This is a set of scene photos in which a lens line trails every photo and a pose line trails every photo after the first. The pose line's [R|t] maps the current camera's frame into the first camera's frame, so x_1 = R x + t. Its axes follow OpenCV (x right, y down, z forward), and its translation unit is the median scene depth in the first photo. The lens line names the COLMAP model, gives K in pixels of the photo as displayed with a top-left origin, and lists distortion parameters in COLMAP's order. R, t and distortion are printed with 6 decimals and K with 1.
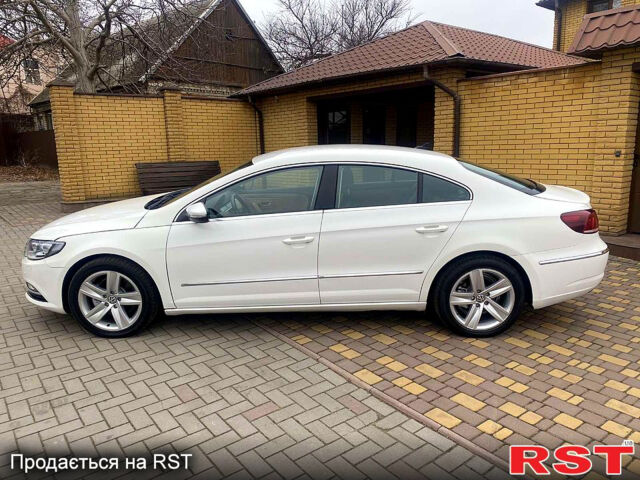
lens RADIAL K [[485.2, 0, 320.0], [0, 485.2, 240.0], [0, 0, 1]] dist [-0.033312, 0.000777]
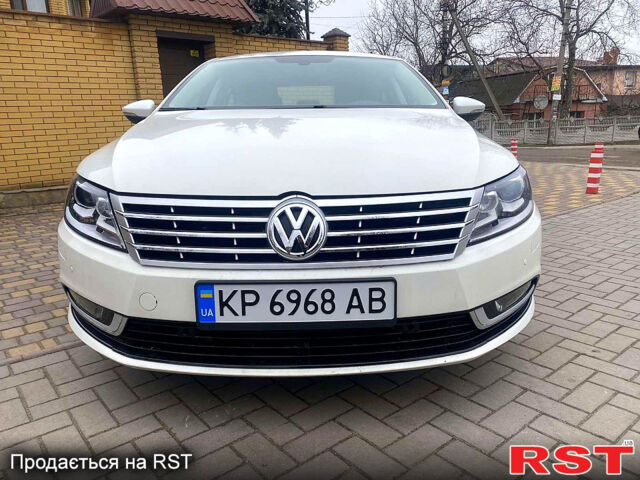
lens RADIAL K [[485.2, 0, 320.0], [0, 485.2, 240.0], [0, 0, 1]] dist [-0.033312, 0.000777]
pose [[-0.023035, -0.206102, 0.978259, -0.727246], [0.215678, 0.954452, 0.206165, -0.048122], [-0.976193, 0.215738, 0.022465, 0.846048]]
